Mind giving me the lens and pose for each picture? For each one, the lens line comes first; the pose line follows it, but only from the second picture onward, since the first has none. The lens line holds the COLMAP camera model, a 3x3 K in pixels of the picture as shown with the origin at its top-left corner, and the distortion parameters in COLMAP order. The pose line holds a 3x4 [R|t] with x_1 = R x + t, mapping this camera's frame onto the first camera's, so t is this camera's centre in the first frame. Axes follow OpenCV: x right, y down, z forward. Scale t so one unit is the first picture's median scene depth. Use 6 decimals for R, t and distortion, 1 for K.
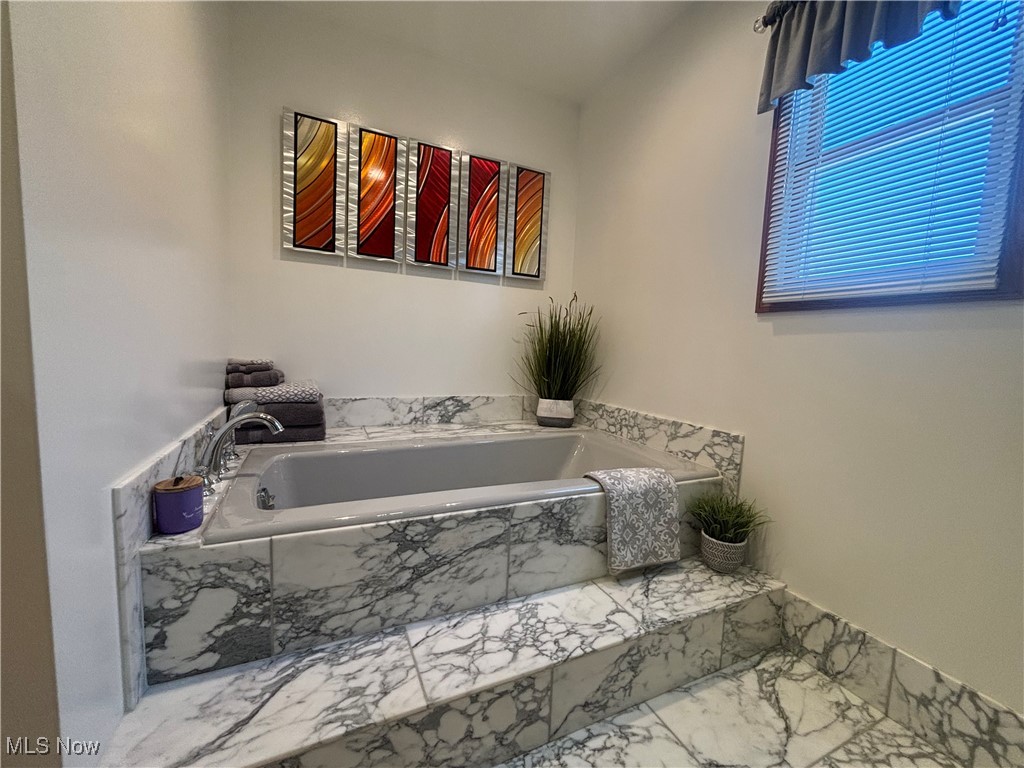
lens RADIAL K [[413.4, 0, 509.1], [0, 413.4, 378.7], [0, 0, 1]] dist [0.000496, 0.000706]
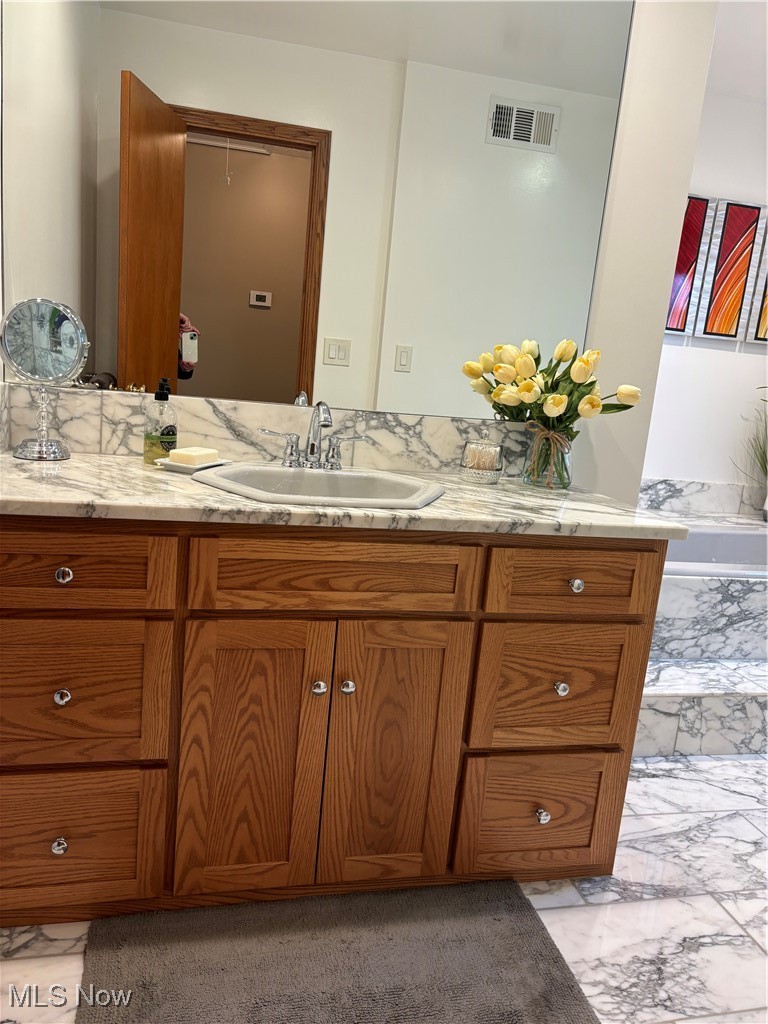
lens RADIAL K [[773.2, 0, 390.5], [0, 773.2, 511.9], [0, 0, 1]] dist [0.034213, -0.001447]
pose [[0.979376, 0.083591, -0.183943, -0.839172], [-0.064941, 0.992330, 0.105181, -0.051609], [0.191324, -0.091067, 0.977293, -1.531799]]
